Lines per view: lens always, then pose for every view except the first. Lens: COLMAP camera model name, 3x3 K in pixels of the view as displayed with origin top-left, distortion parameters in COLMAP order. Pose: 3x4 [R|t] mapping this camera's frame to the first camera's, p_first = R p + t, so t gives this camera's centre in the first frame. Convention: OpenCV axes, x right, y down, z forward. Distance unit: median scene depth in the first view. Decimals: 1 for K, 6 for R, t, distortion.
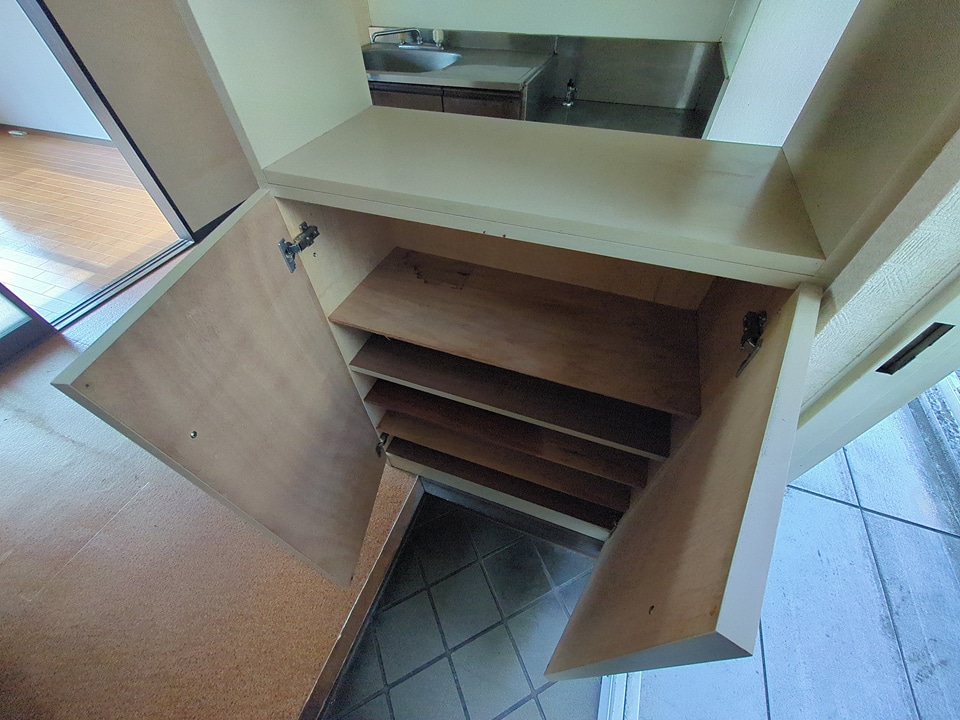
lens RADIAL K [[377.7, 0, 480.0], [0, 377.7, 360.0], [0, 0, 1]] dist [-0.000126, -0.000071]
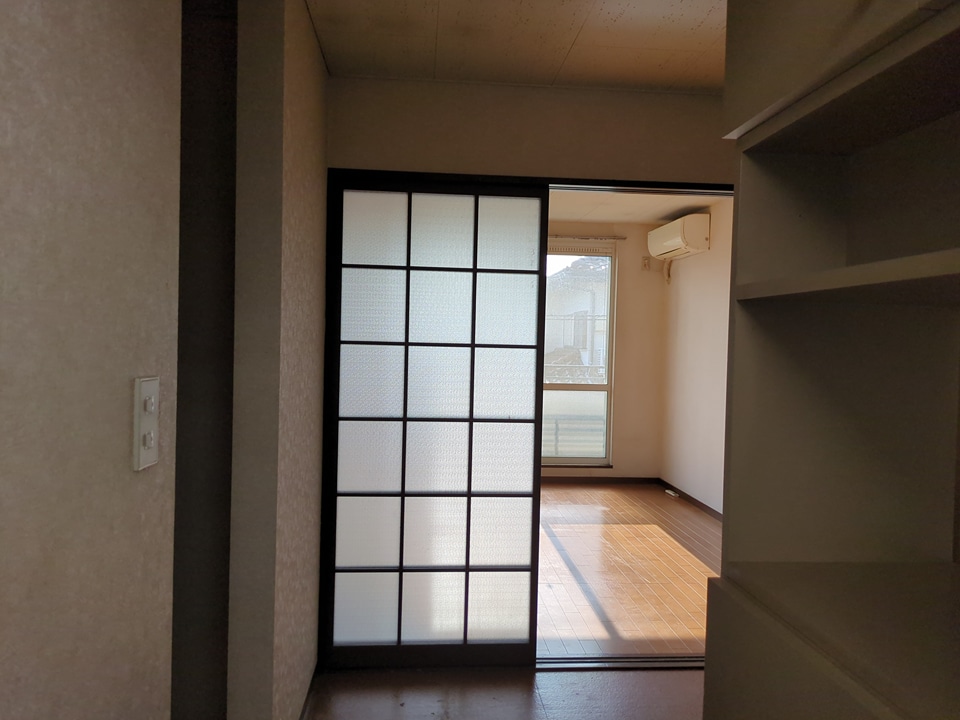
lens RADIAL K [[705.8, 0, 480.0], [0, 705.8, 360.0], [0, 0, 1]] dist [-0.004365, -0.002706]
pose [[0.422327, 0.045993, -0.905276, 0.477507], [-0.701189, 0.649483, -0.294120, 0.054413], [0.574434, 0.758984, 0.306544, -0.142329]]
